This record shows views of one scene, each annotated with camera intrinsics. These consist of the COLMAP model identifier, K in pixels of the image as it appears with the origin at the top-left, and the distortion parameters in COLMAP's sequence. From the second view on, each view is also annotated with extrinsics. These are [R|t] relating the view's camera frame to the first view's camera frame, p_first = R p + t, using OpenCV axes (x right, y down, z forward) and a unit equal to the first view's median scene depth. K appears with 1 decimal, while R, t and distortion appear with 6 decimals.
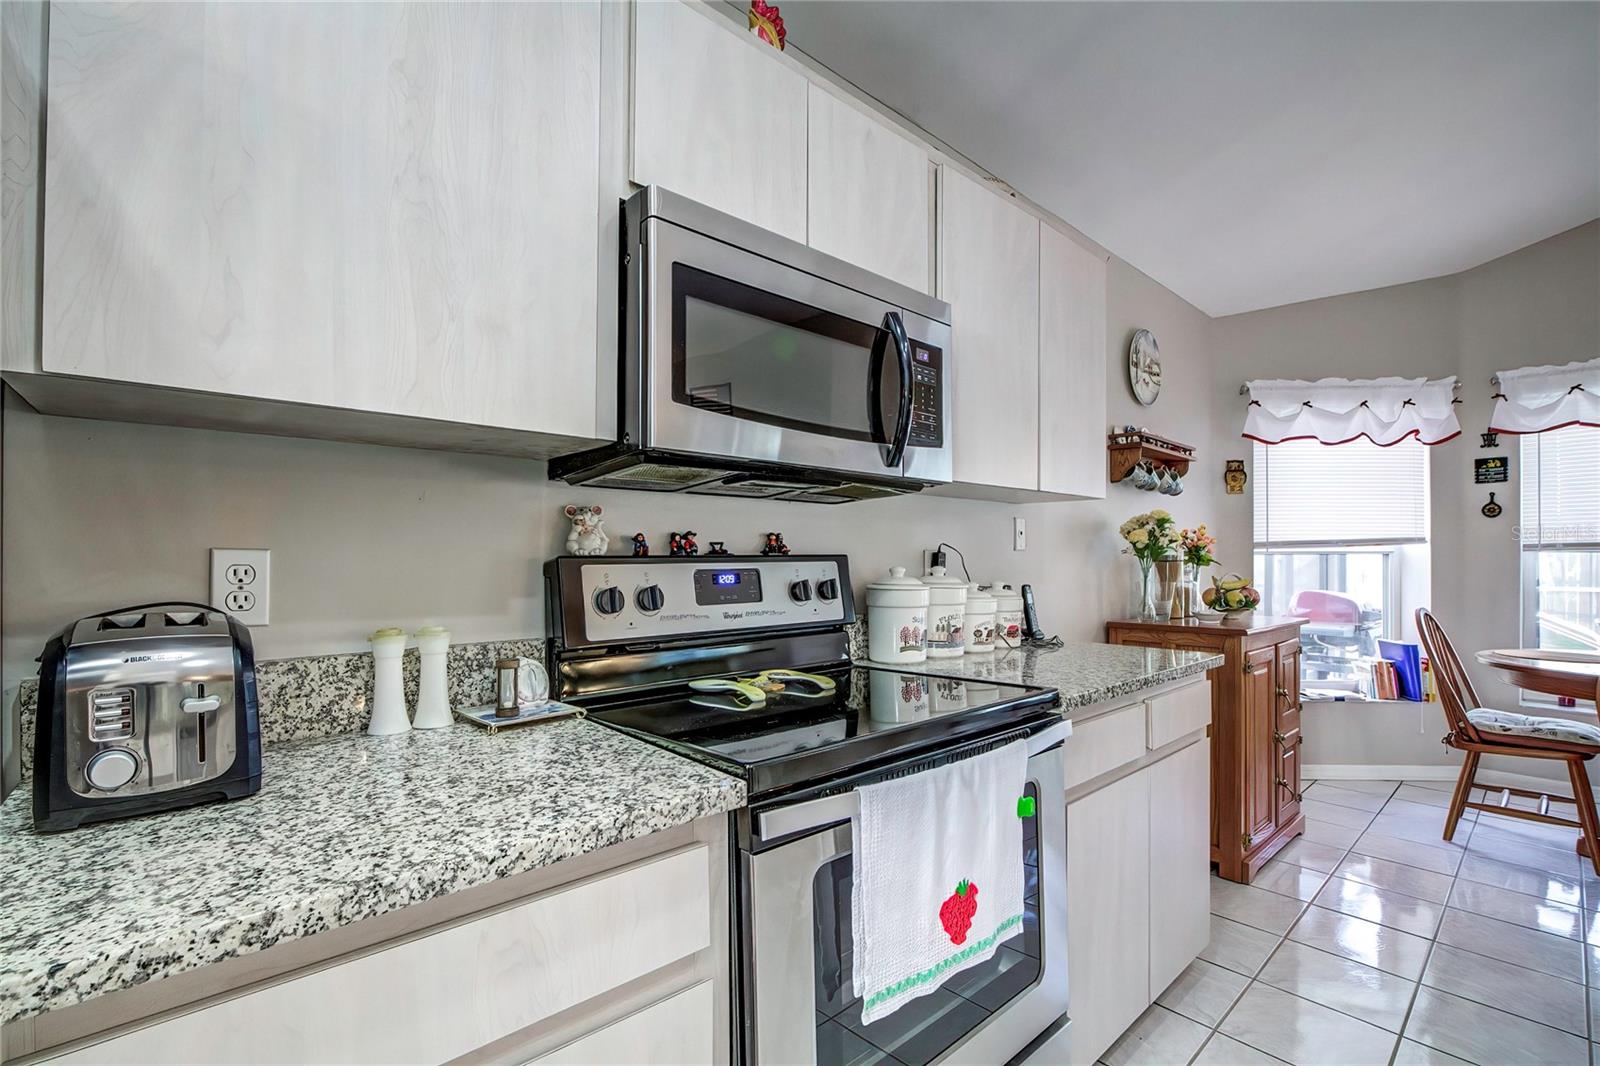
lens RADIAL K [[707.6, 0, 797.7], [0, 707.6, 553.8], [0, 0, 1]] dist [-0.015866, 0.002871]
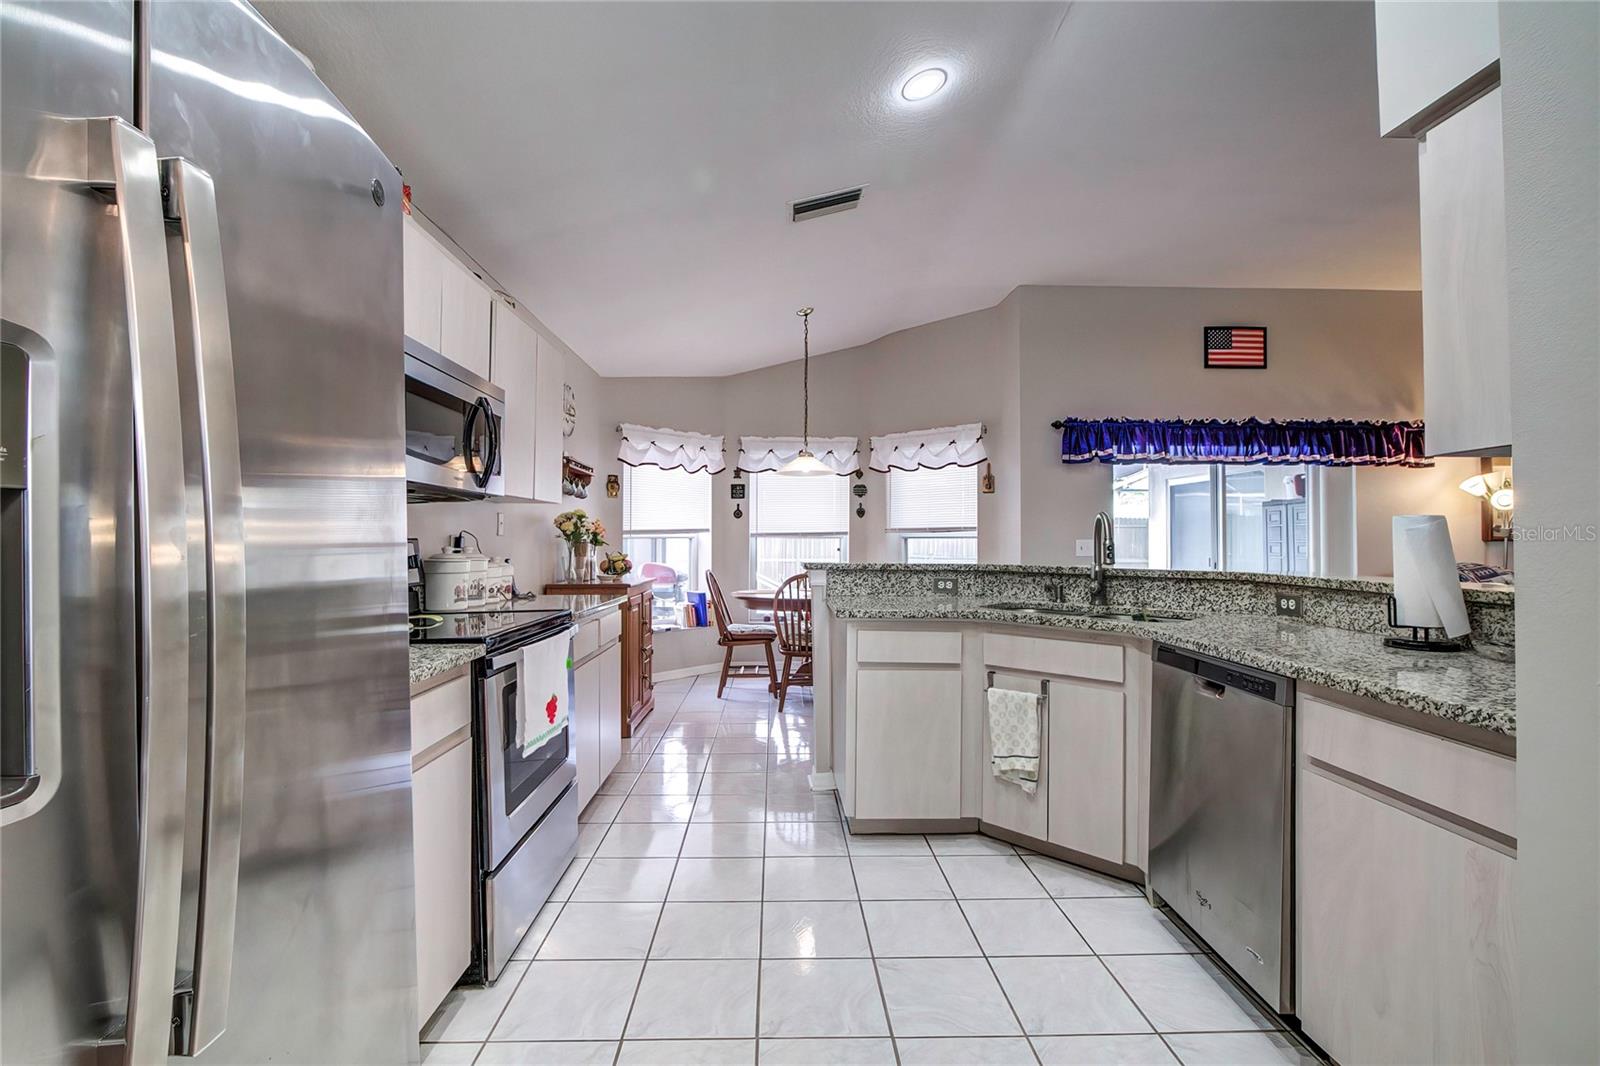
lens RADIAL K [[707.6, 0, 786.9], [0, 707.6, 535.6], [0, 0, 1]] dist [-0.015866, 0.002871]
pose [[0.660969, 0.006624, 0.750384, -0.277514], [-0.005972, 0.999976, -0.003566, -0.002052], [-0.750389, -0.002124, 0.660993, -0.286611]]
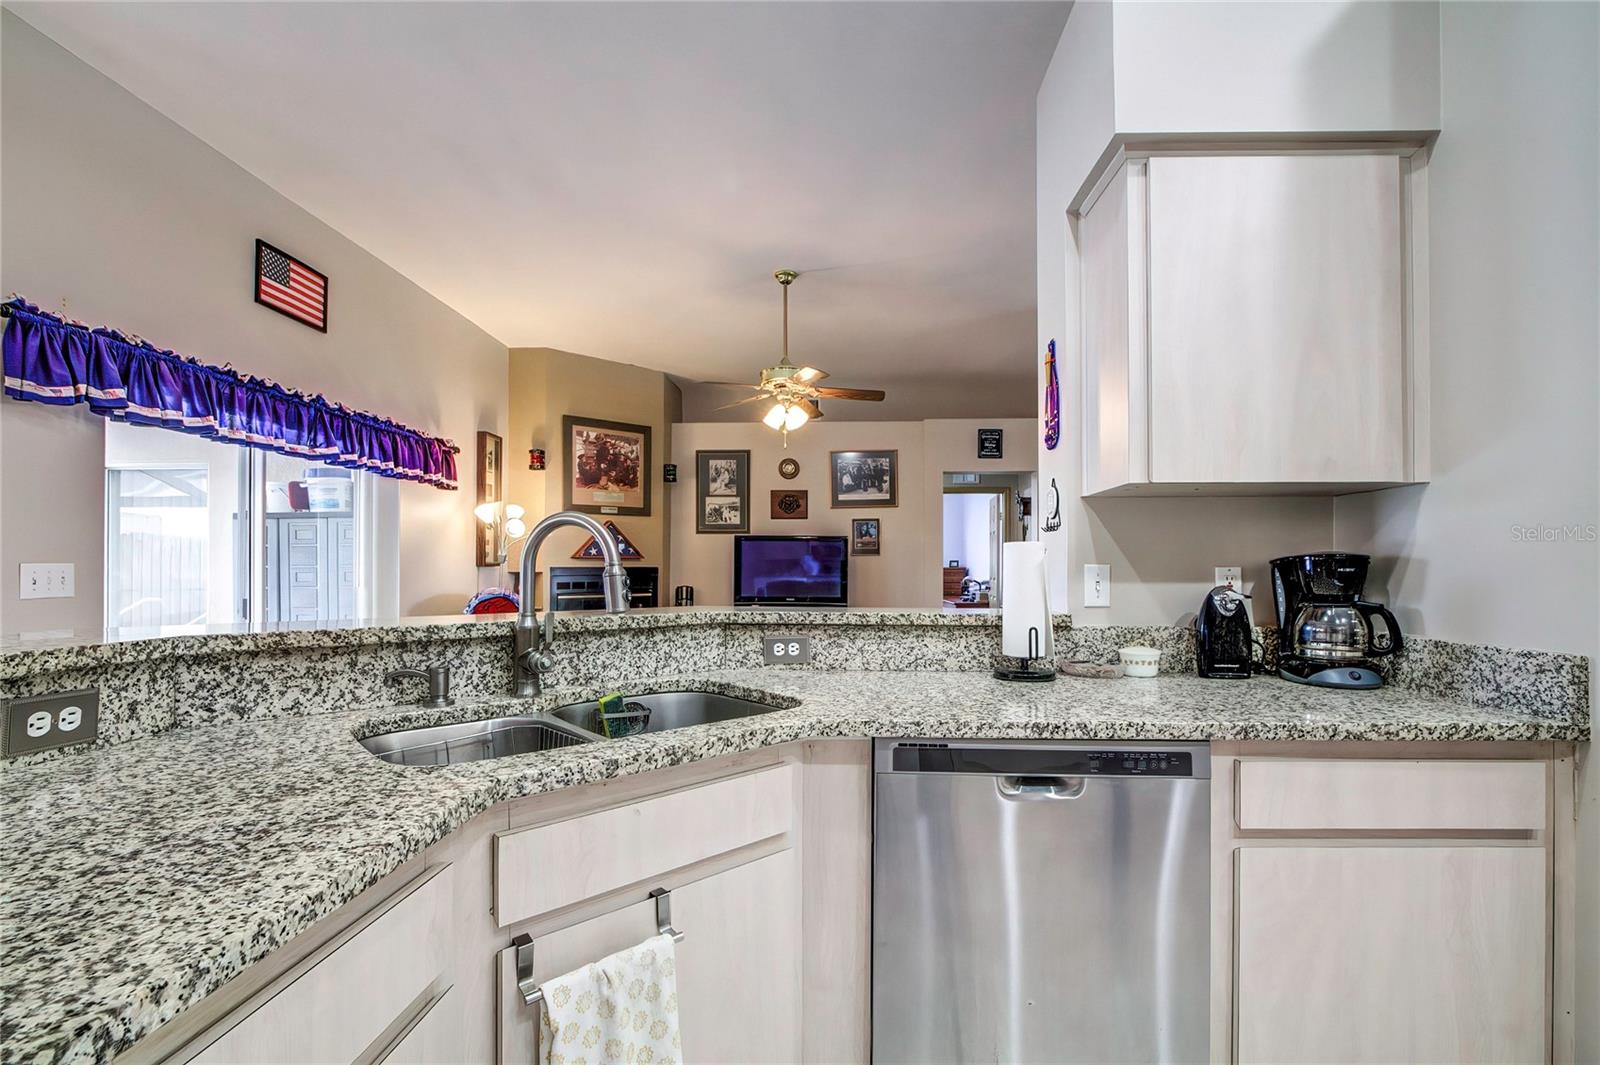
lens RADIAL K [[707.6, 0, 815.9], [0, 707.6, 562.4], [0, 0, 1]] dist [-0.015866, 0.002871]
pose [[-0.723145, 0.003634, 0.690687, 0.164061], [-0.005184, 0.999929, -0.010688, -0.000857], [-0.690677, -0.011310, -0.723075, 0.162377]]
